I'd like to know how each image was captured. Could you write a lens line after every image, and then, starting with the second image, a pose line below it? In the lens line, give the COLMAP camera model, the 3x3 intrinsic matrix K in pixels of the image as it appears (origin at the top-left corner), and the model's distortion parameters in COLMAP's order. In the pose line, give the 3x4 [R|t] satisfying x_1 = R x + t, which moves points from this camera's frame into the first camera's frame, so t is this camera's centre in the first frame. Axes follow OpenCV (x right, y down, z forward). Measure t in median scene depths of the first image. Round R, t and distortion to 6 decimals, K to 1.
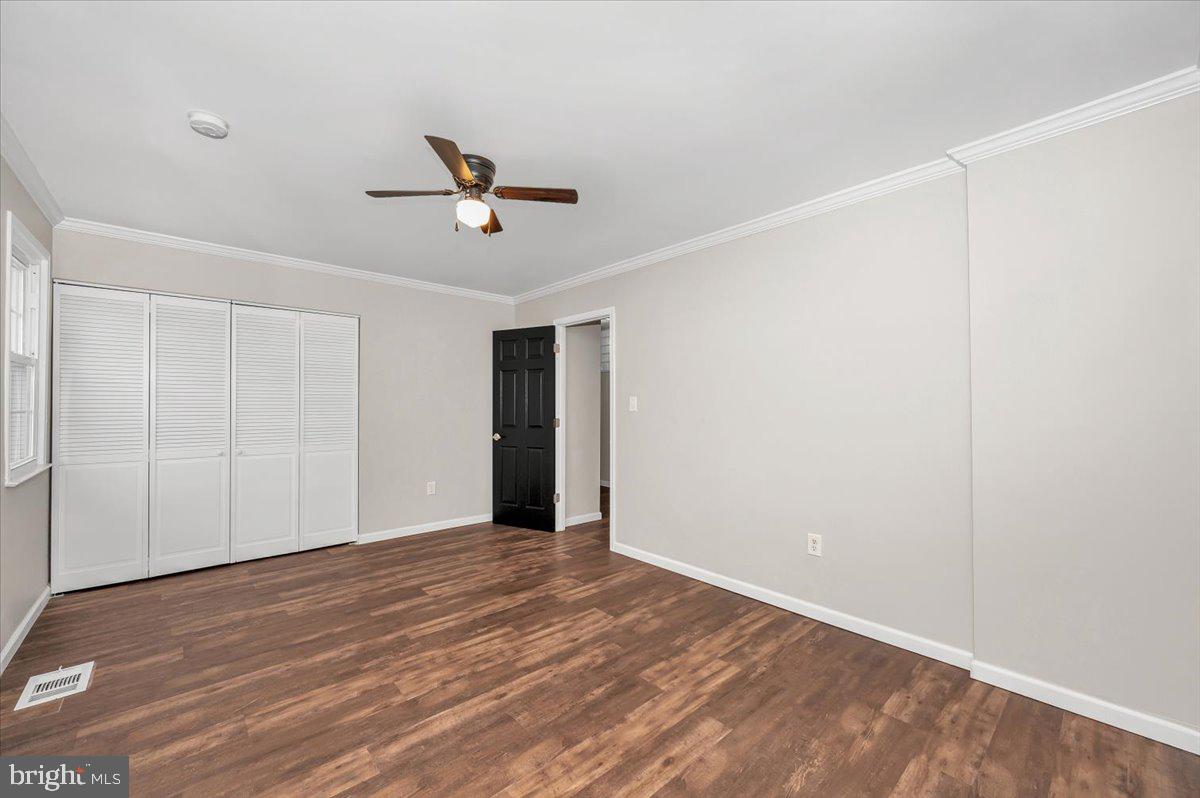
lens RADIAL K [[476.3, 0, 600.0], [0, 476.3, 399.0], [0, 0, 1]] dist [-0.000227, -0.000071]
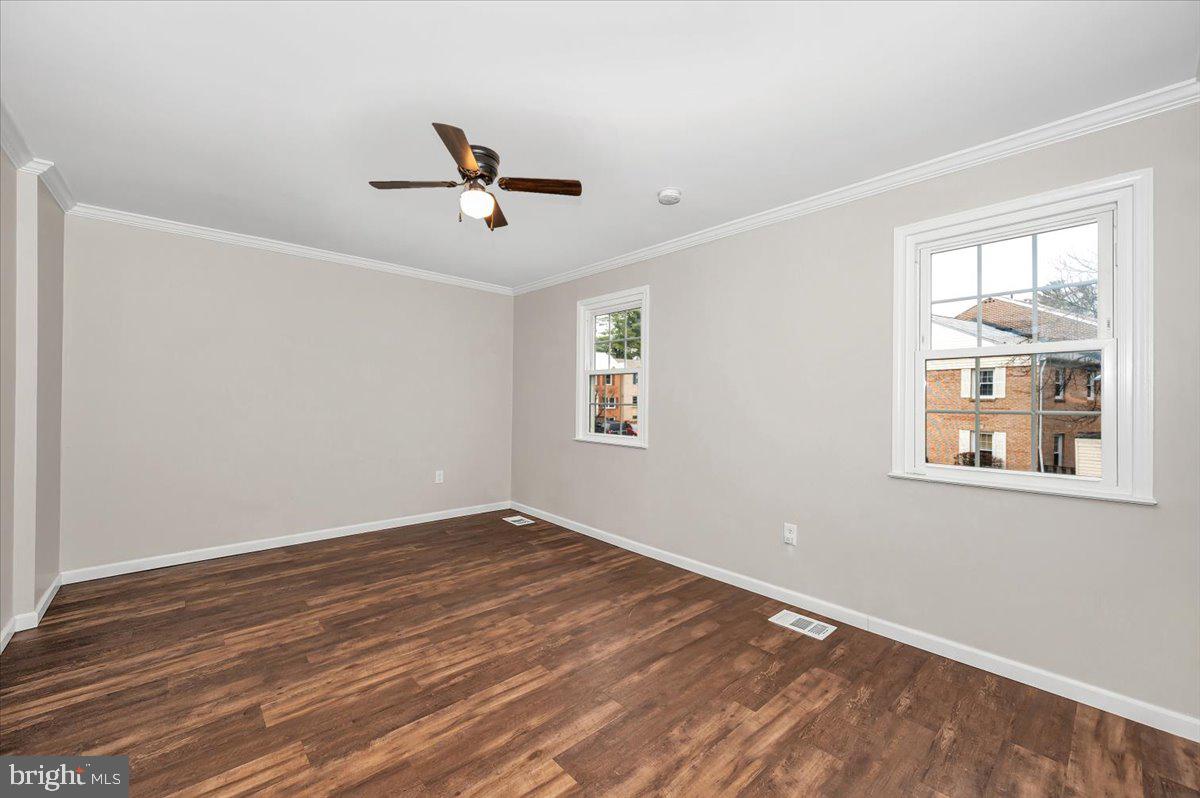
lens RADIAL K [[476.3, 0, 600.0], [0, 476.3, 399.0], [0, 0, 1]] dist [-0.000227, -0.000071]
pose [[-0.999894, -0.014567, -0.000107, -0.528459], [-0.014563, 0.999766, -0.015999, 0.030828], [0.000340, -0.015996, -0.999872, 1.990357]]
